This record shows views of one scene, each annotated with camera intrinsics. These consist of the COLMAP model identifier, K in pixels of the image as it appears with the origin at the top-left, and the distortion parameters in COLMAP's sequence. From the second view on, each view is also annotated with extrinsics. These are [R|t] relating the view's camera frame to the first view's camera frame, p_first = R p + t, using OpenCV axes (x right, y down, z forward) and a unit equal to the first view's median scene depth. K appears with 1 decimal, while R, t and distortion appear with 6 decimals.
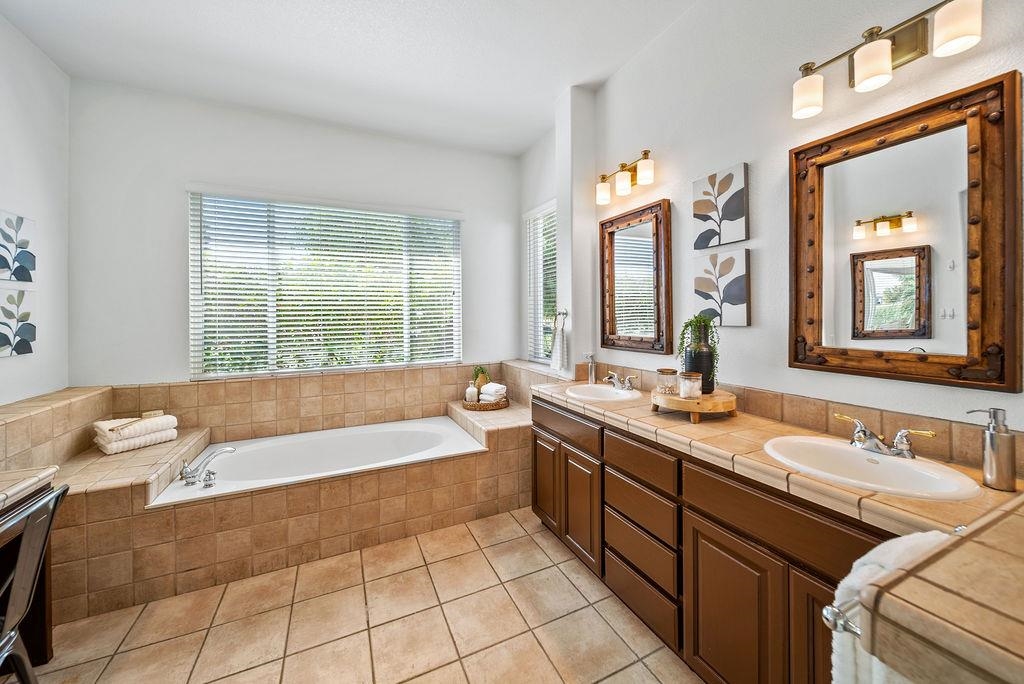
lens RADIAL K [[370.2, 0, 512.8], [0, 370.2, 317.7], [0, 0, 1]] dist [-0.000356, -0.001258]
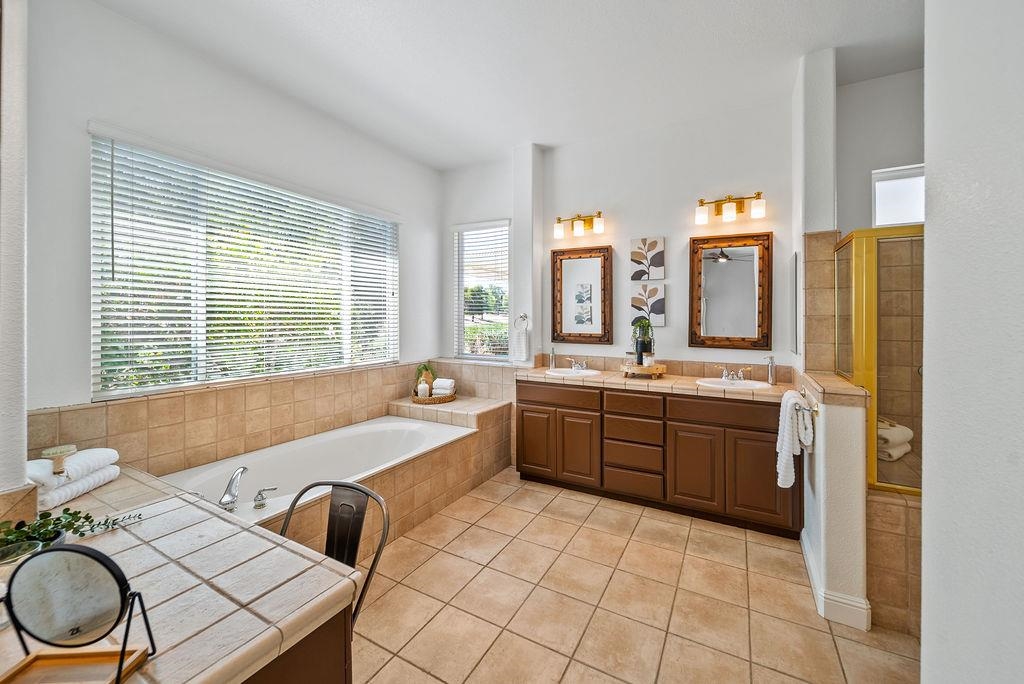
lens RADIAL K [[370.2, 0, 535.1], [0, 370.2, 319.0], [0, 0, 1]] dist [-0.000356, -0.001258]
pose [[0.809185, 0.015612, 0.587346, -0.676795], [-0.013761, 0.999876, -0.007618, 0.007025], [-0.587392, -0.001918, 0.809300, -0.075825]]
